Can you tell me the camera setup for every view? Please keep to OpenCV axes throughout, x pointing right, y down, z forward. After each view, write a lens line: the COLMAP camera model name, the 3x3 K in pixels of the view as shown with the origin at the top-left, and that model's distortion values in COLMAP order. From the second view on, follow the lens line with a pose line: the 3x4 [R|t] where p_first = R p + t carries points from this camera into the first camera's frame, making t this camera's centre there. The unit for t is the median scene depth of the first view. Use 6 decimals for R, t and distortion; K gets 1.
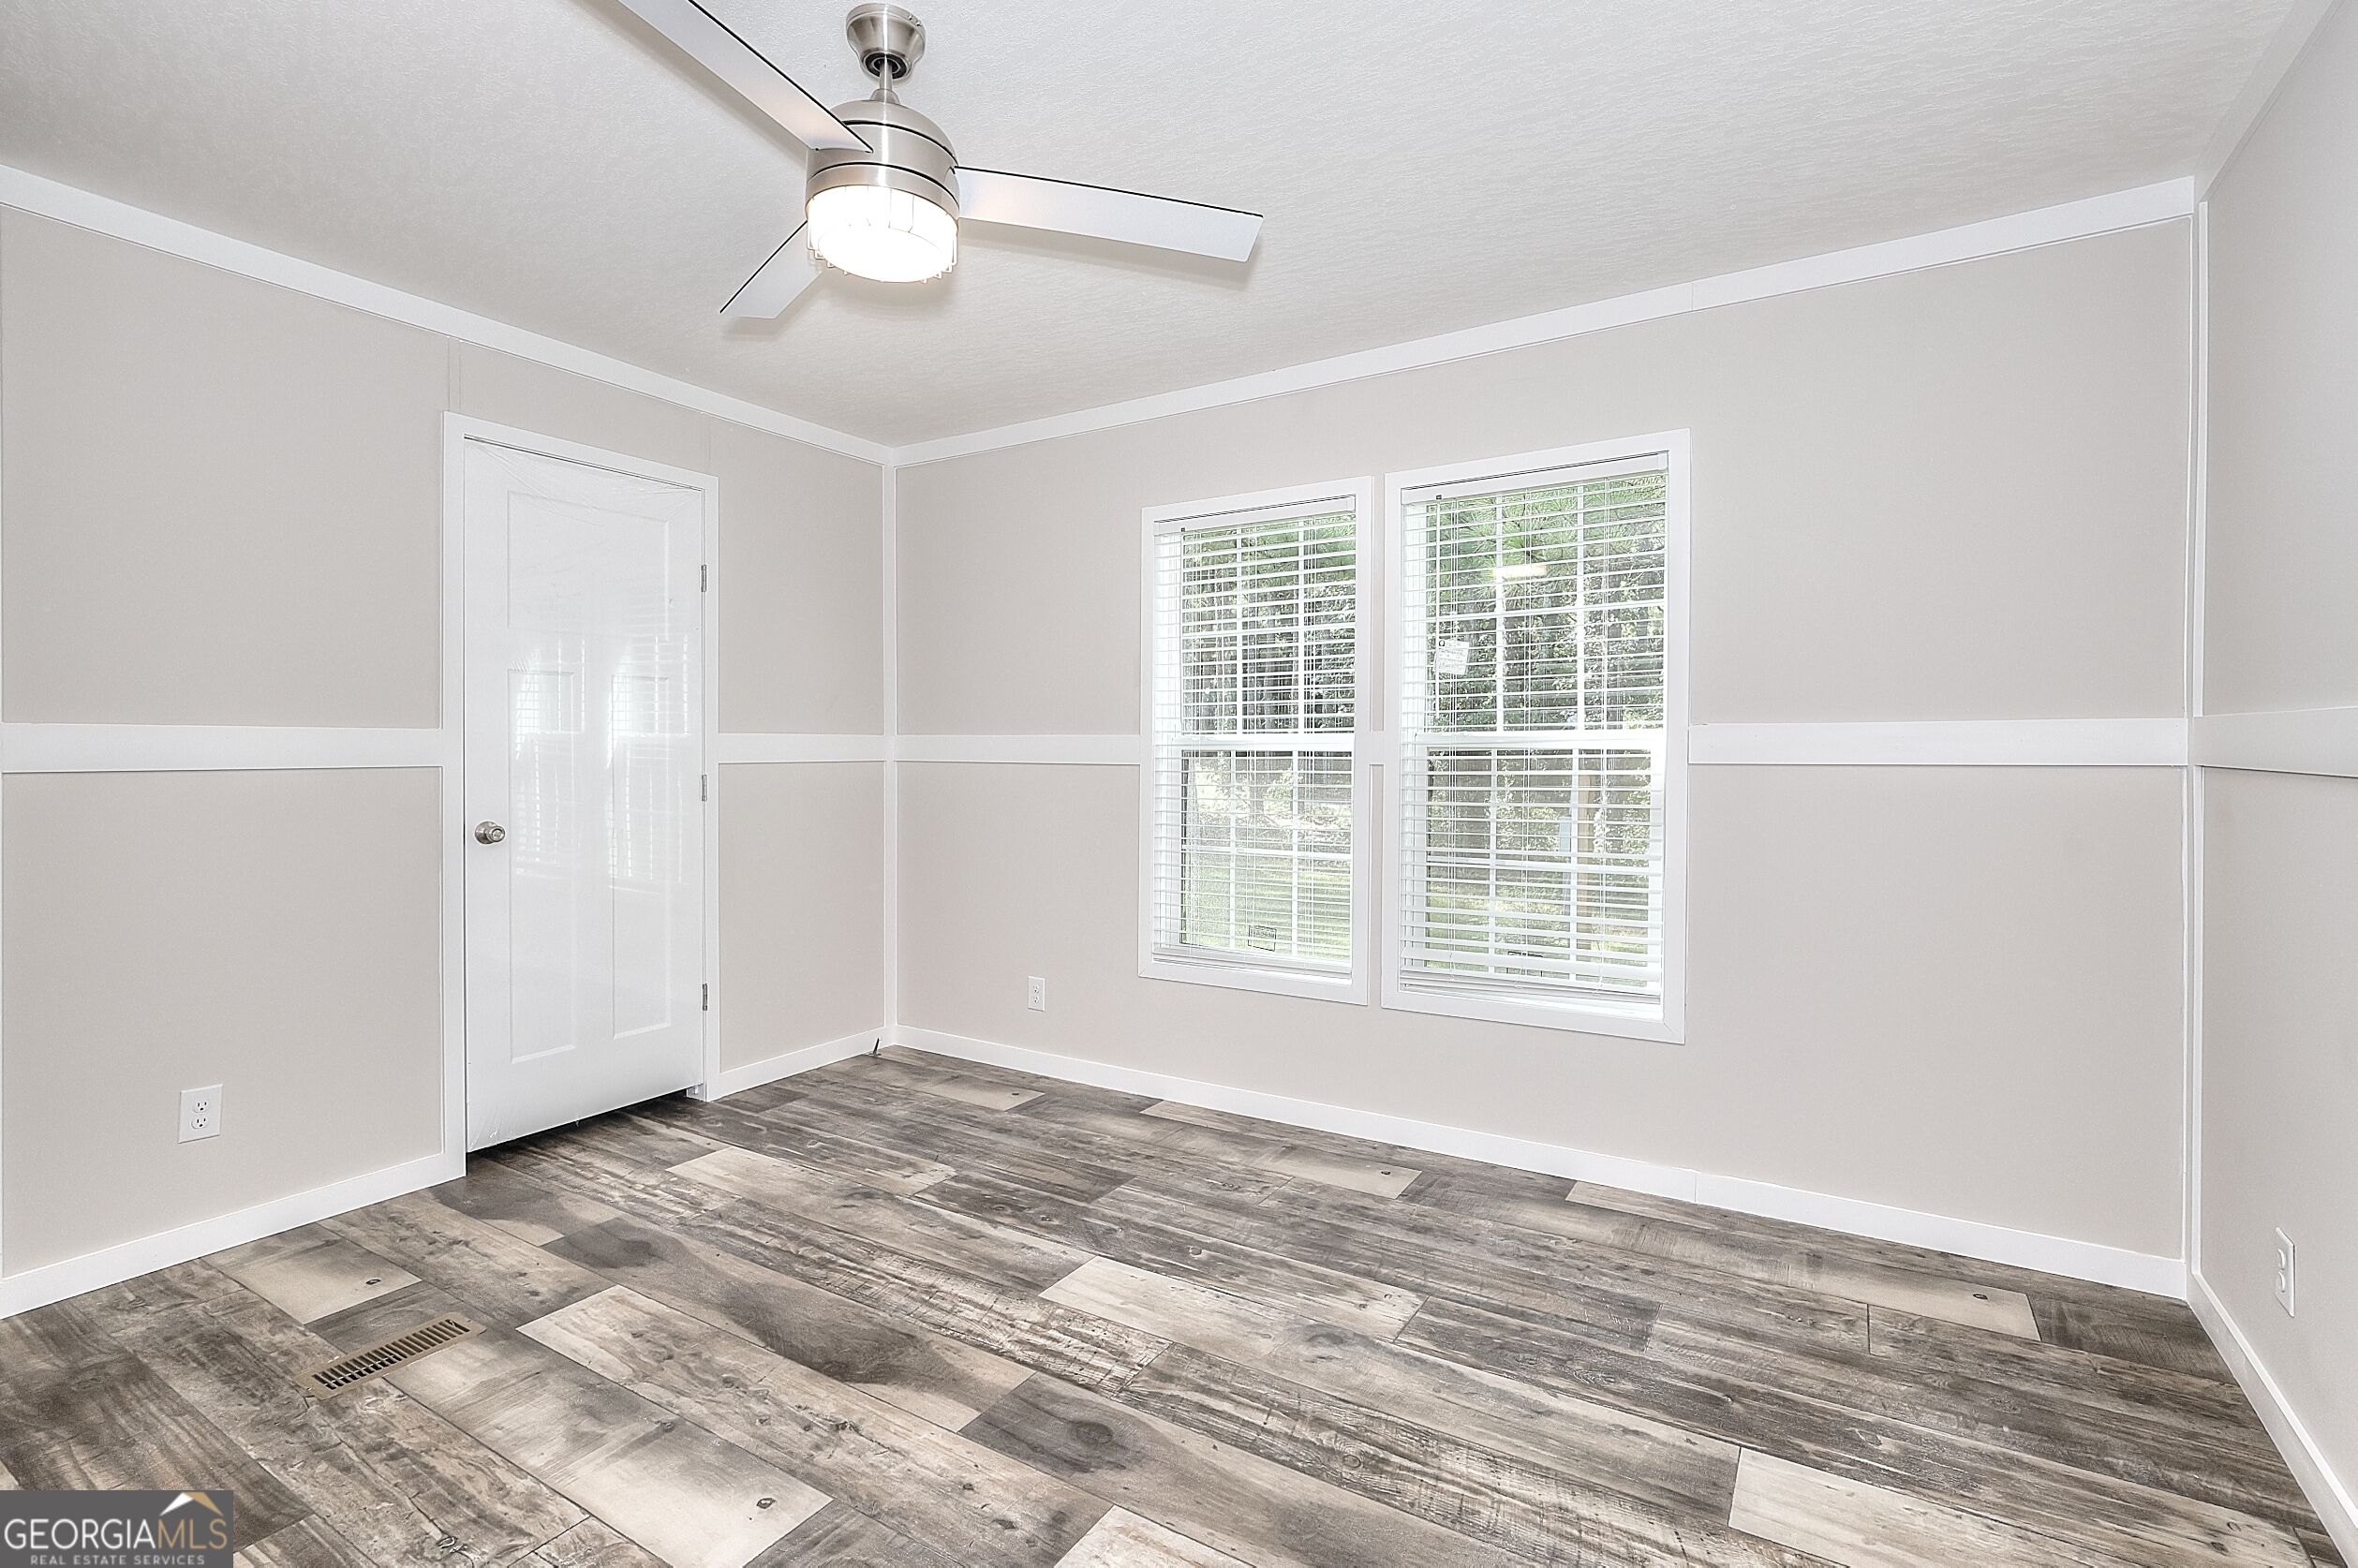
lens RADIAL K [[1089.1, 0, 1175.4], [0, 1089.1, 768.9], [0, 0, 1]] dist [-0.011947, 0.004164]
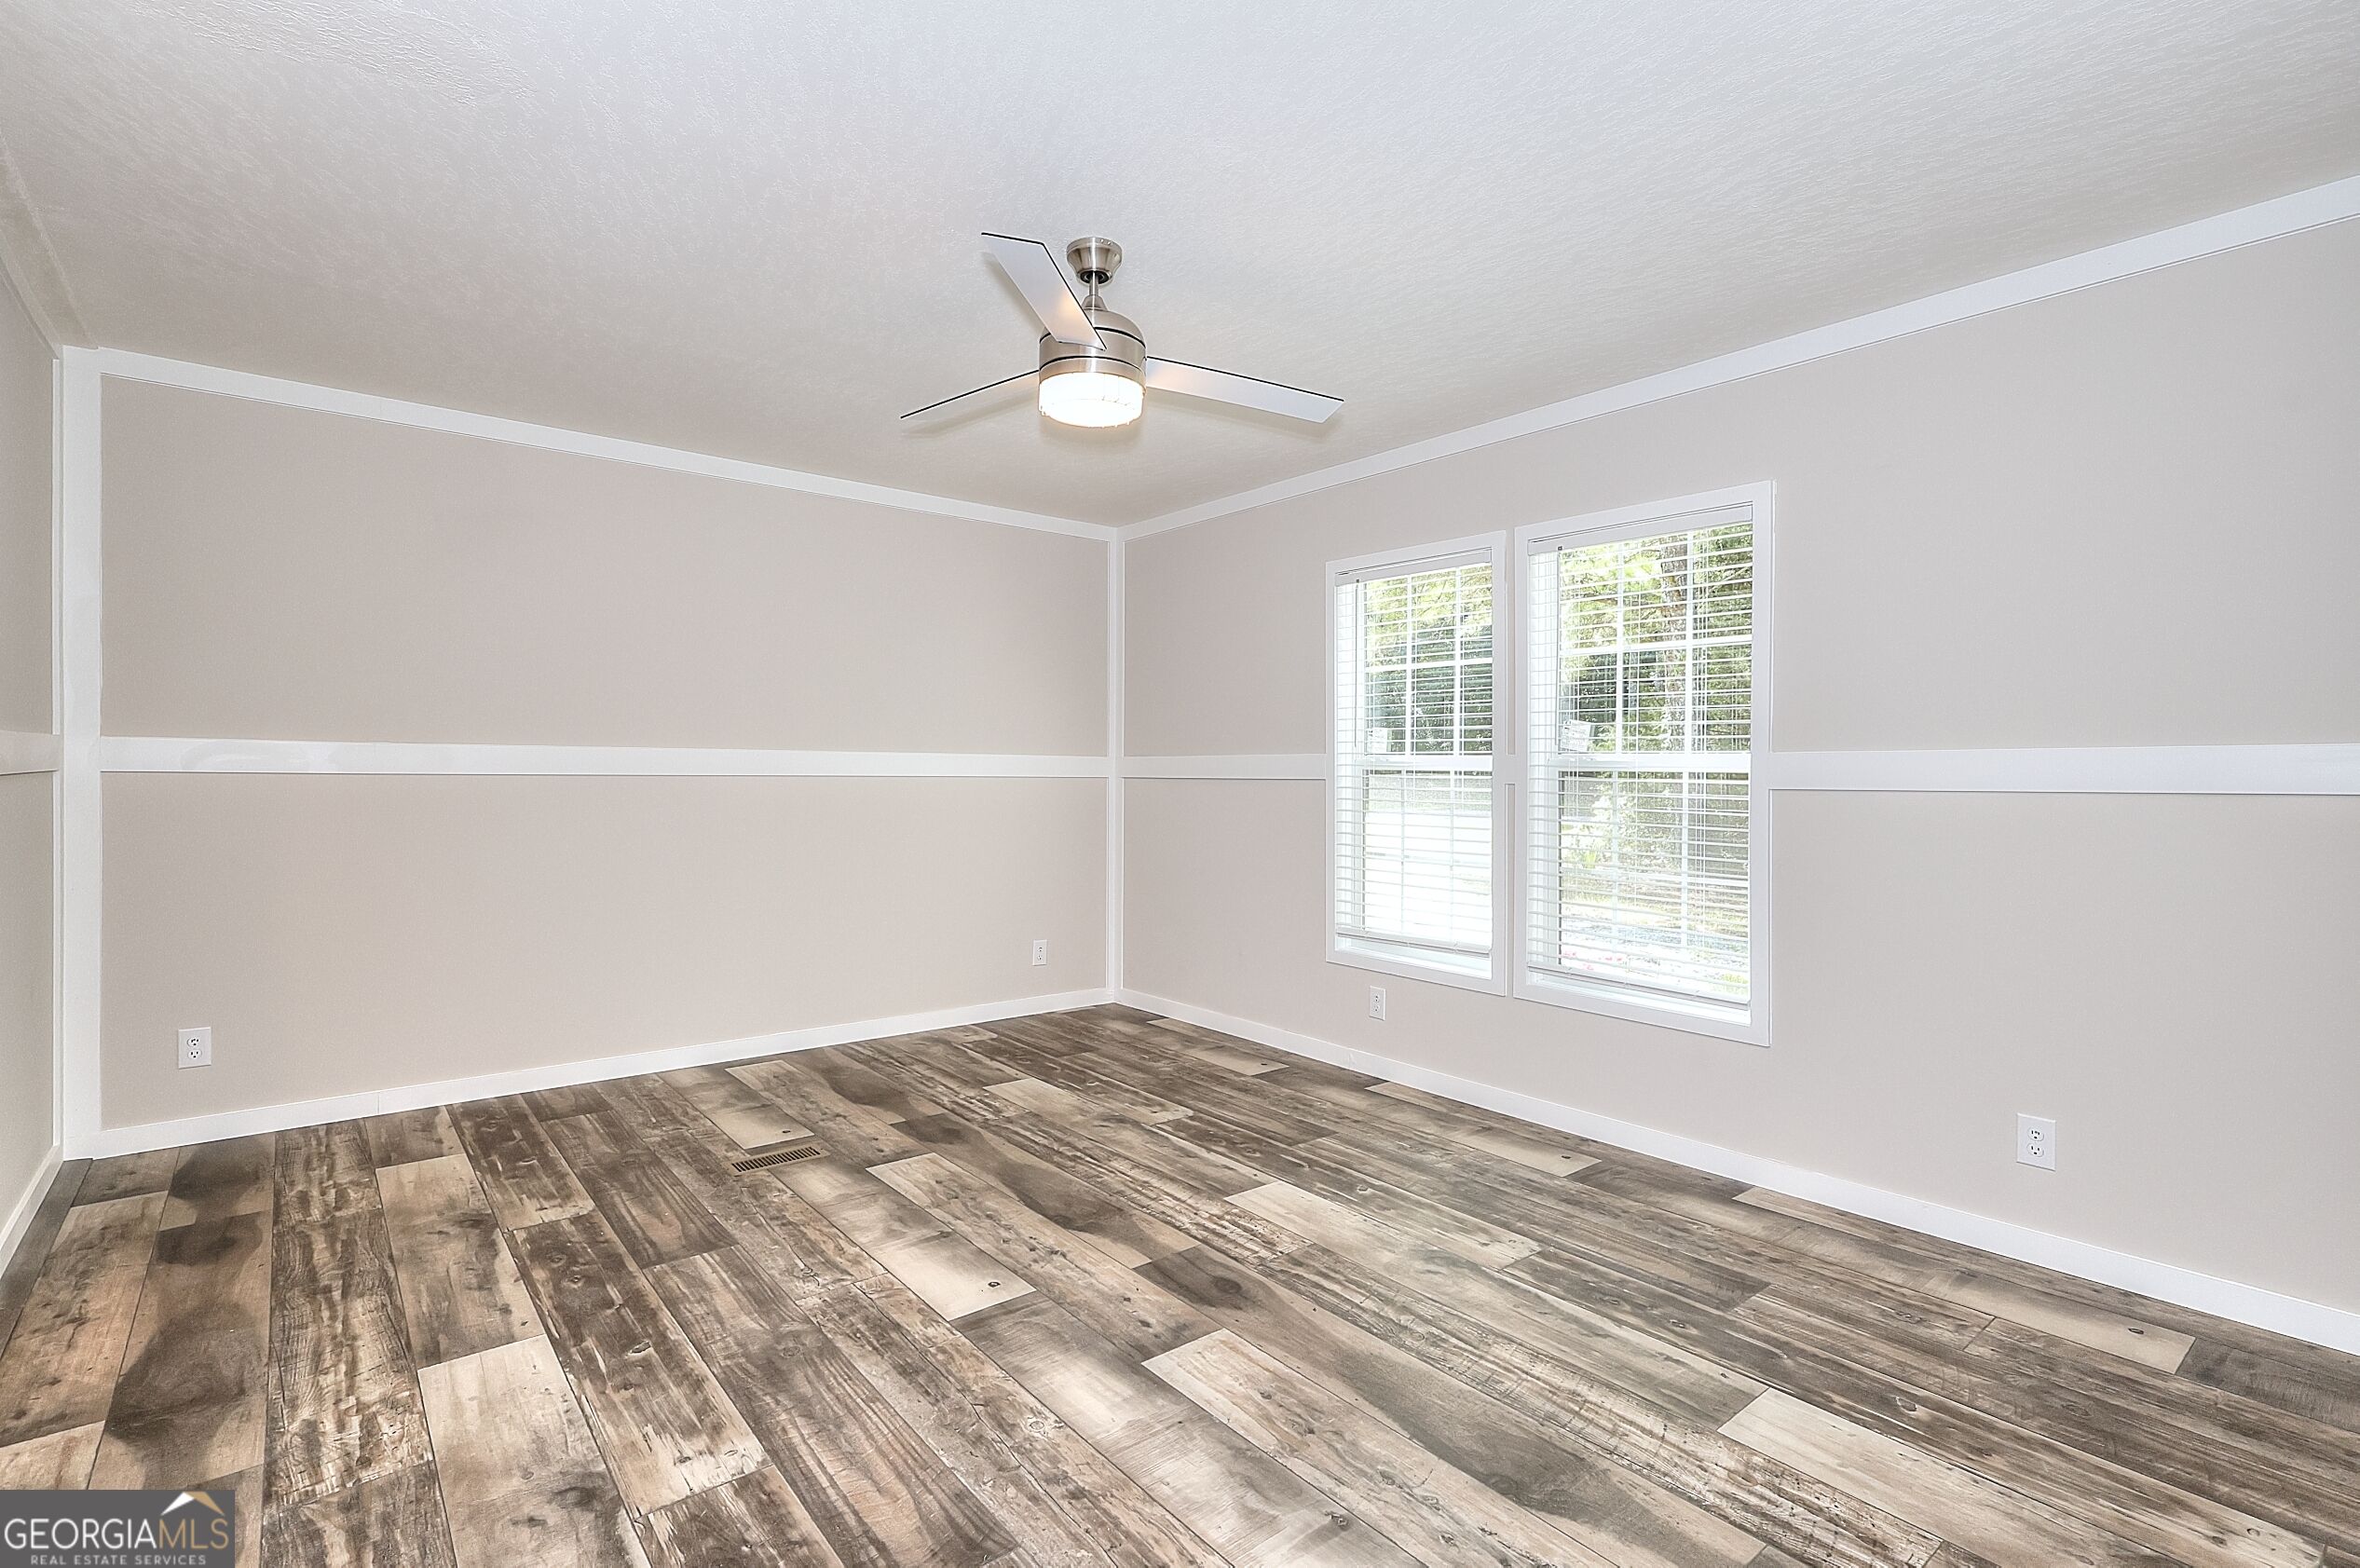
lens RADIAL K [[1100.2, 0, 1183.0], [0, 1100.2, 775.3], [0, 0, 1]] dist [-0.000133, -0.000484]
pose [[0.945507, 0.011095, -0.325413, 0.265292], [-0.014660, 0.999856, -0.008503, 0.003788], [0.325272, 0.012810, 0.945534, -0.255198]]
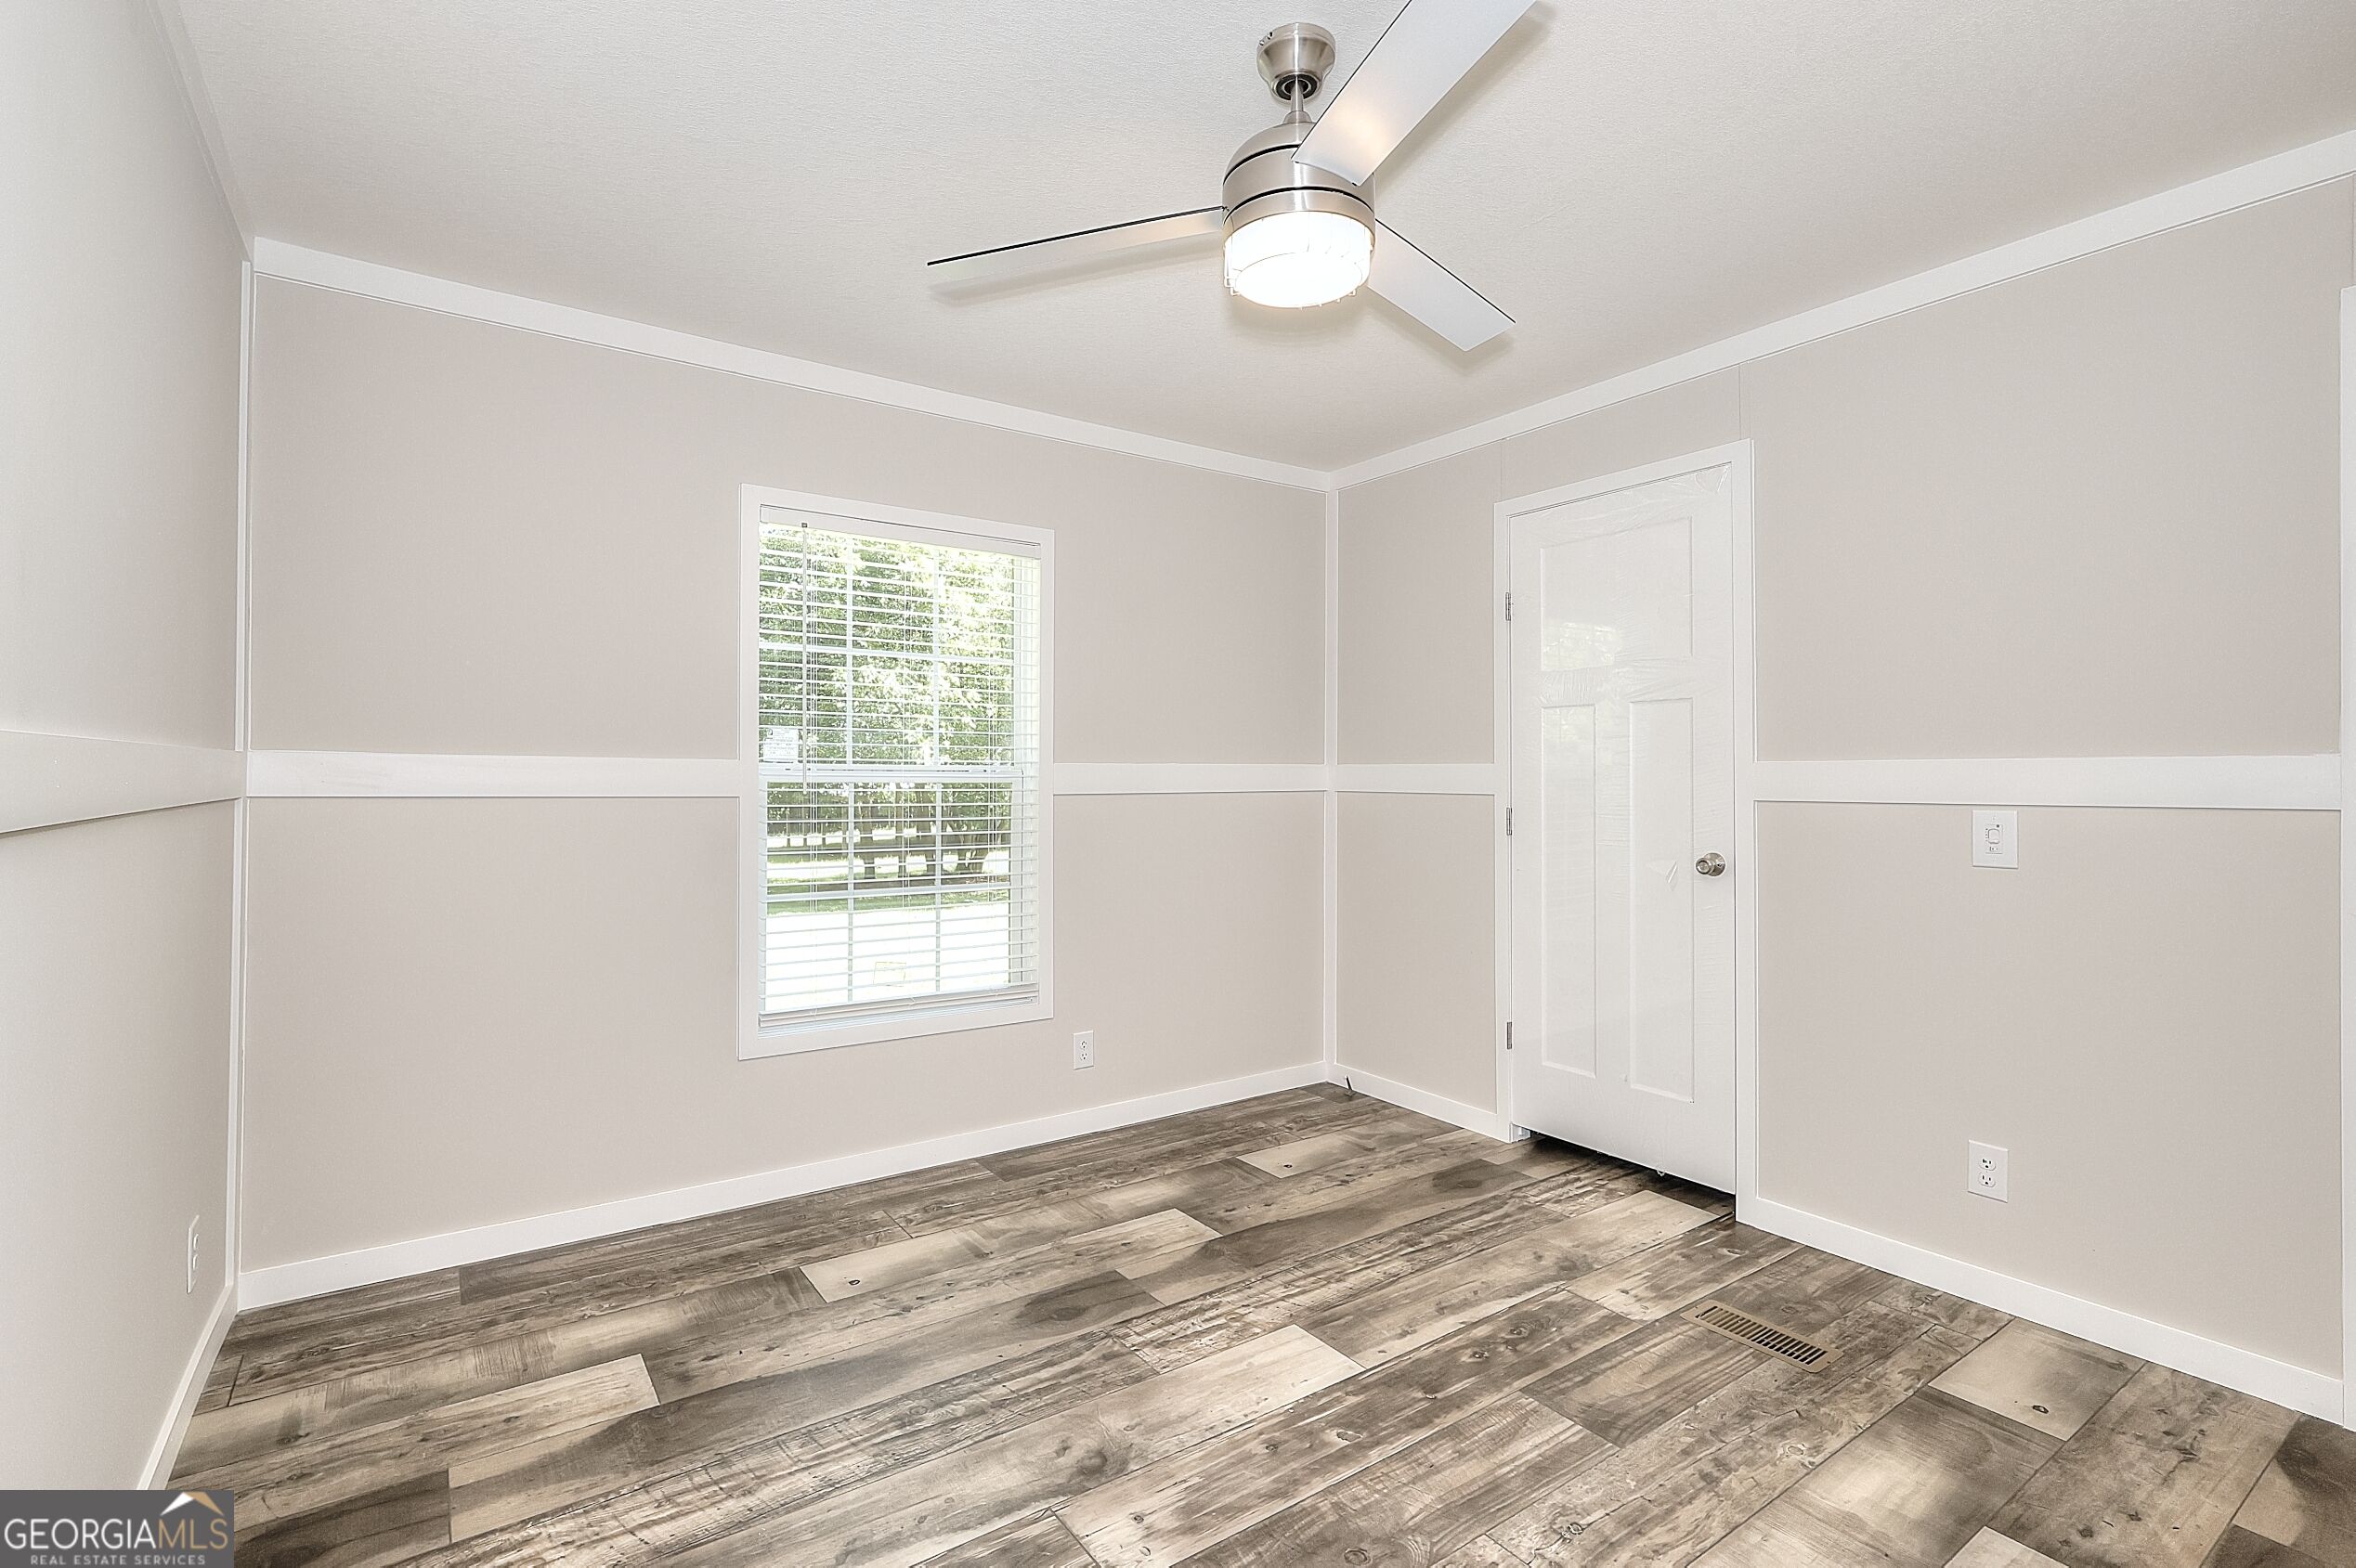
lens RADIAL K [[1088.1, 0, 1179.2], [0, 1088.1, 780.4], [0, 0, 1]] dist [-0.011947, 0.004164]
pose [[-0.393072, 0.005383, -0.919492, 0.924983], [-0.016518, 0.999780, 0.012914, -0.033165], [0.919359, 0.020264, -0.392897, 1.422562]]
